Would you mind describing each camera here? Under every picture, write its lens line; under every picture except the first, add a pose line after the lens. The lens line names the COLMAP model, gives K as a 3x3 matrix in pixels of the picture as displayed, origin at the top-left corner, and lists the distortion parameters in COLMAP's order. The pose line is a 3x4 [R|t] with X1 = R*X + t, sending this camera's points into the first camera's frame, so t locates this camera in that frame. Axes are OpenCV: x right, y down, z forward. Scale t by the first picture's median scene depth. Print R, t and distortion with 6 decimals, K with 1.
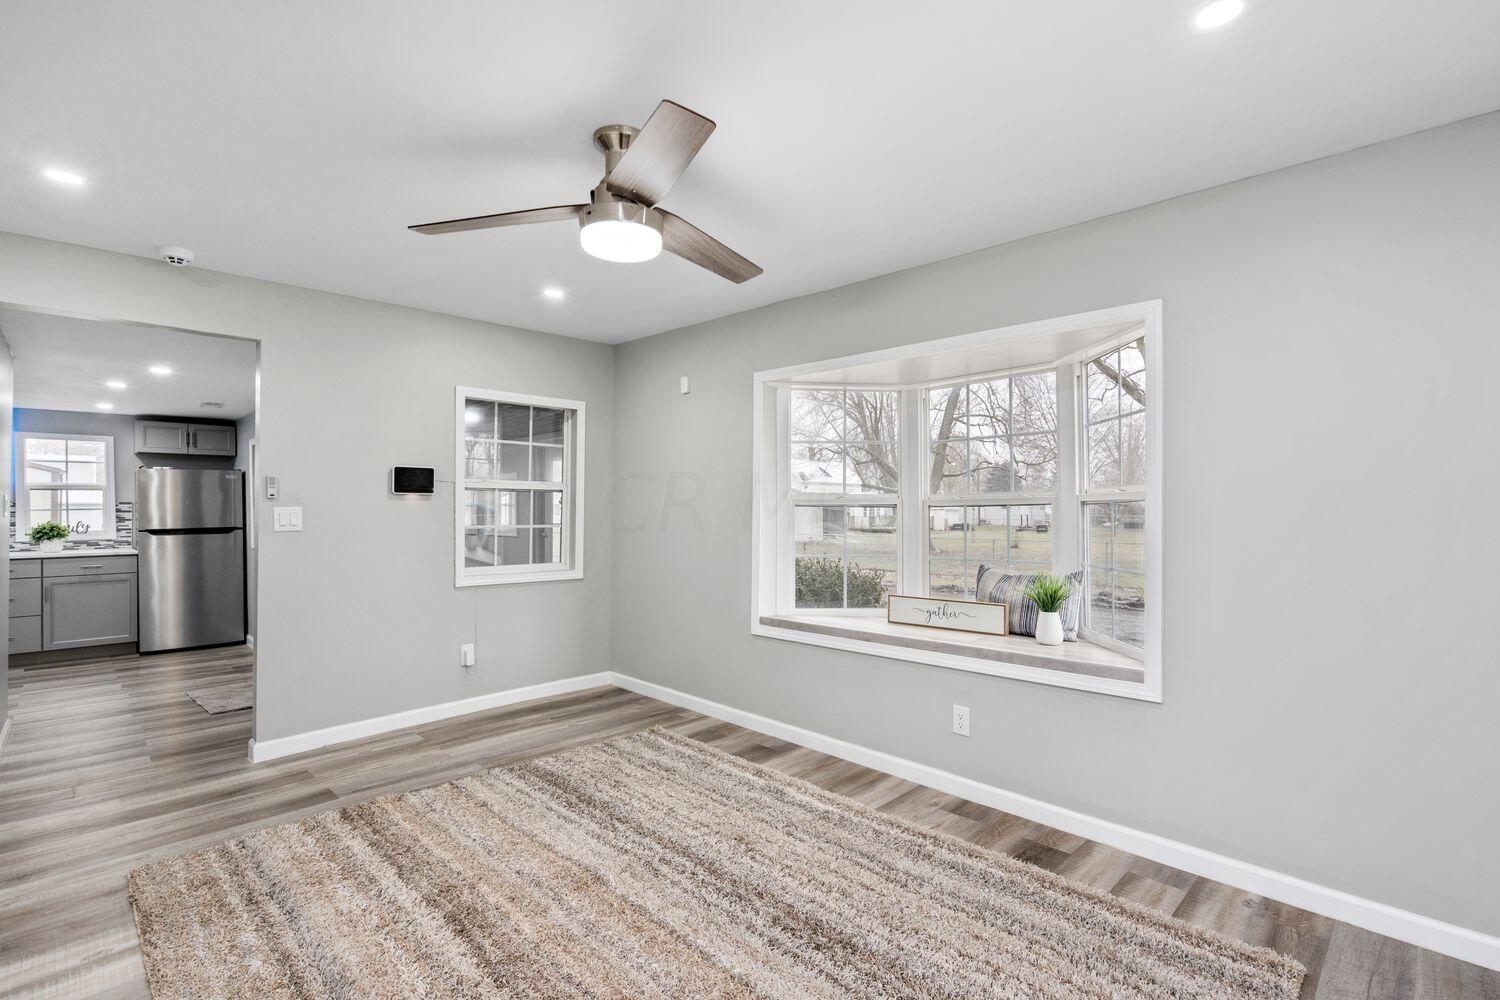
lens RADIAL K [[700.0, 0, 752.1], [0, 700.0, 516.8], [0, 0, 1]] dist [0.002463, 0.001155]
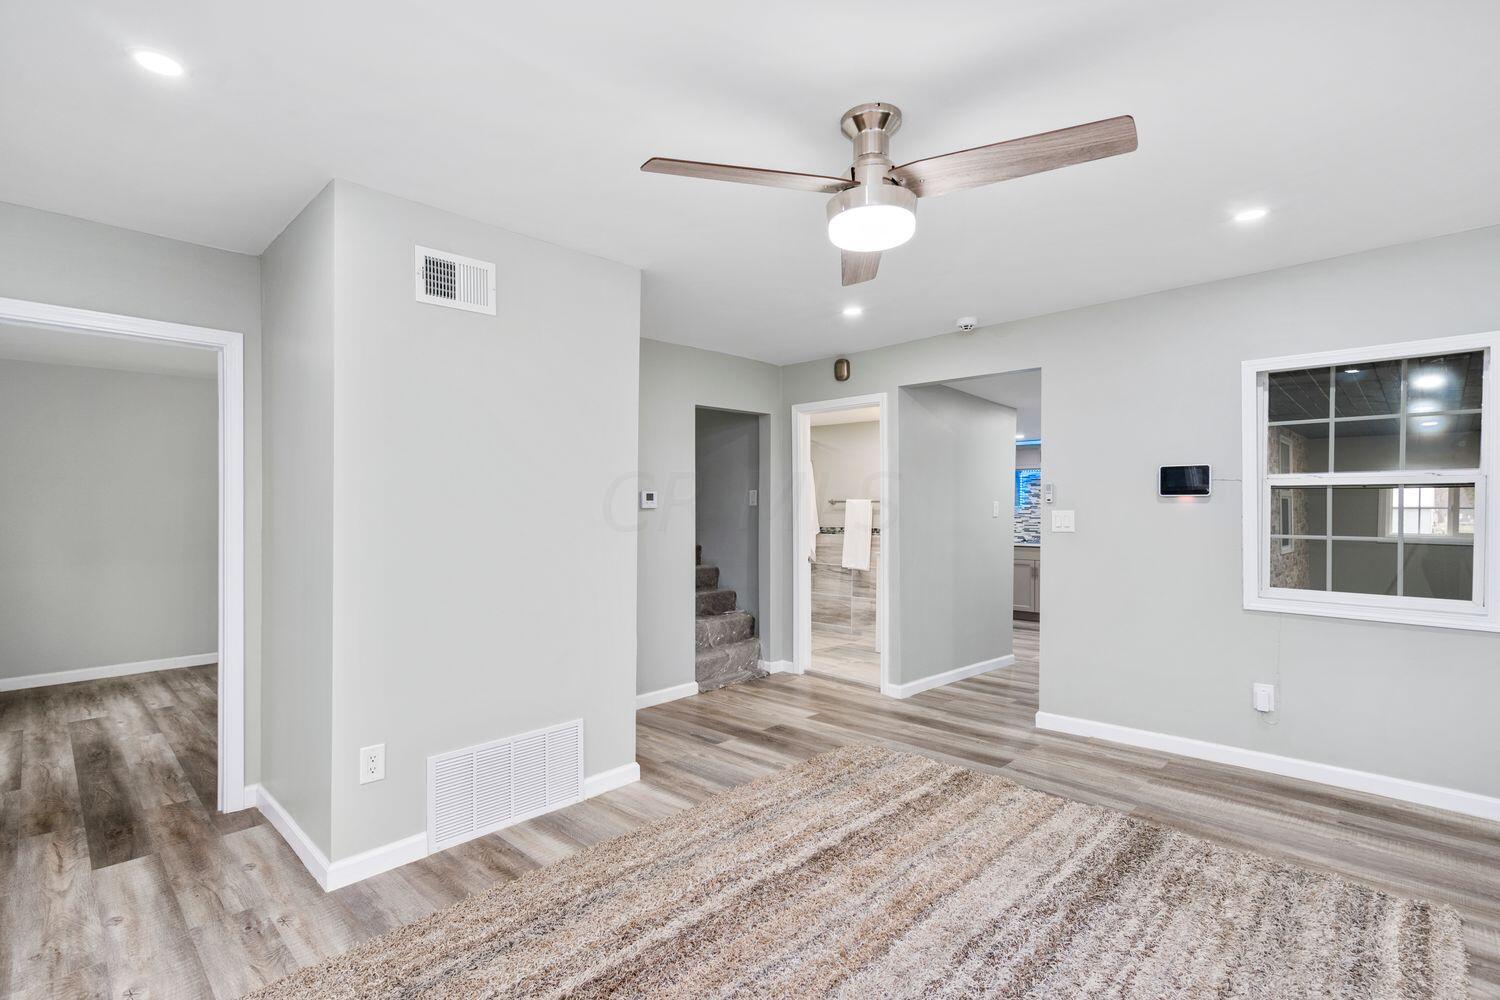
lens RADIAL K [[700.0, 0, 752.1], [0, 700.0, 516.8], [0, 0, 1]] dist [0.002463, 0.001155]
pose [[0.015008, 0.008661, -0.999850, 0.459324], [-0.013475, 0.999873, 0.008459, -0.006919], [0.999797, 0.013346, 0.015123, 0.497378]]
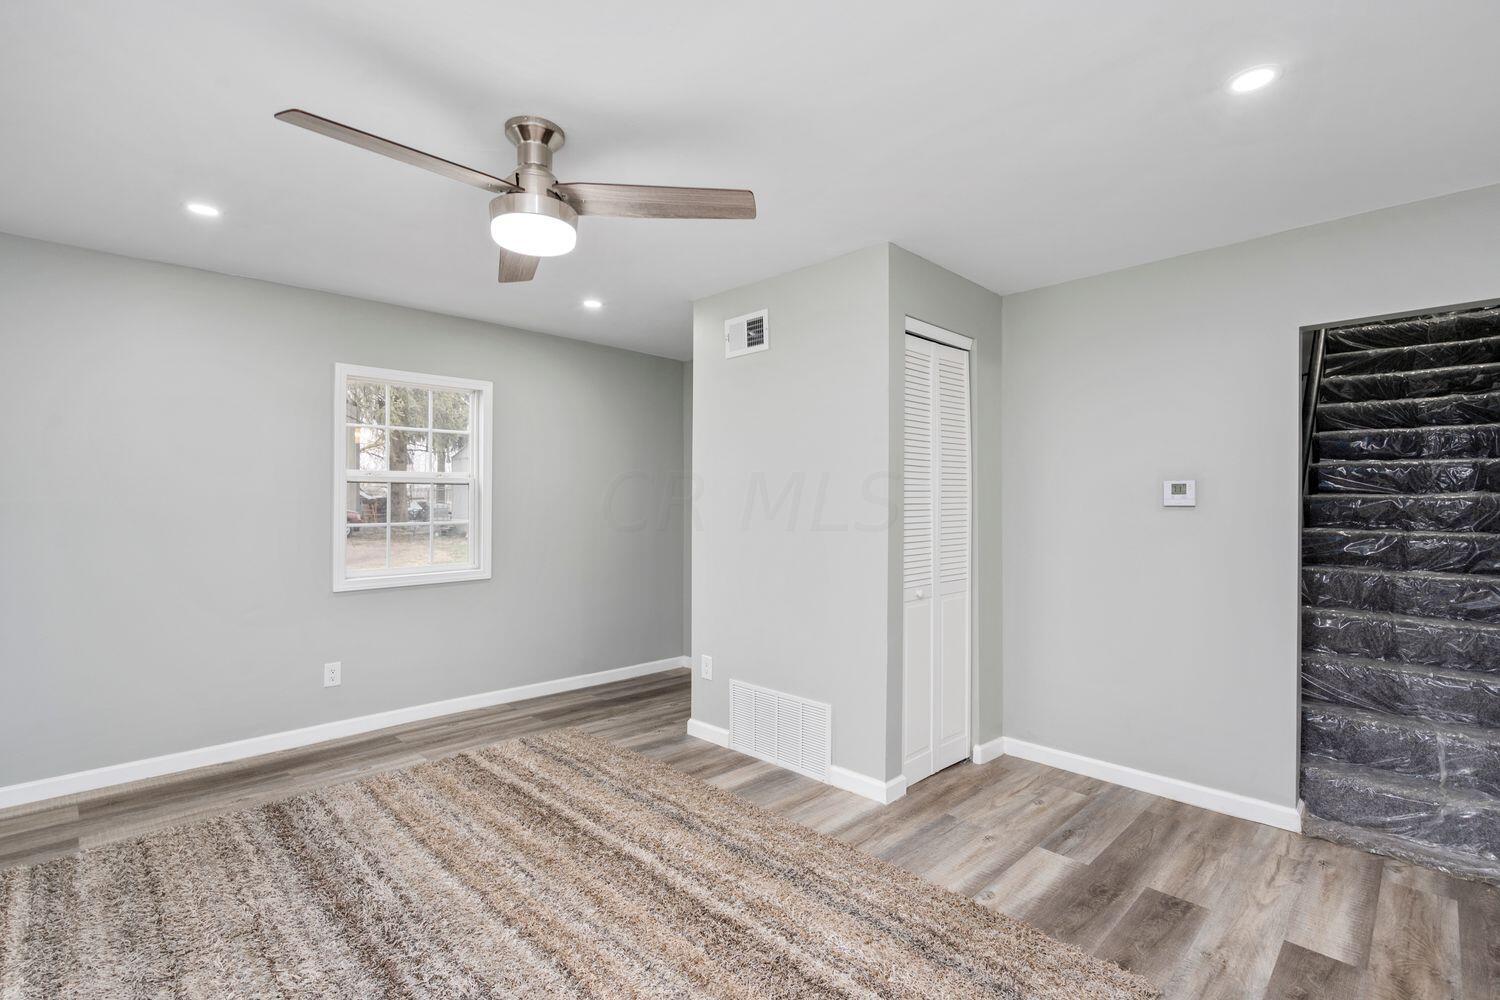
lens RADIAL K [[700.0, 0, 752.1], [0, 700.0, 516.8], [0, 0, 1]] dist [0.002463, 0.001155]
pose [[-0.999932, -0.011377, 0.002618, -0.289143], [-0.011279, 0.999328, 0.034864, -0.020302], [-0.003013, 0.034832, -0.999389, 1.180409]]
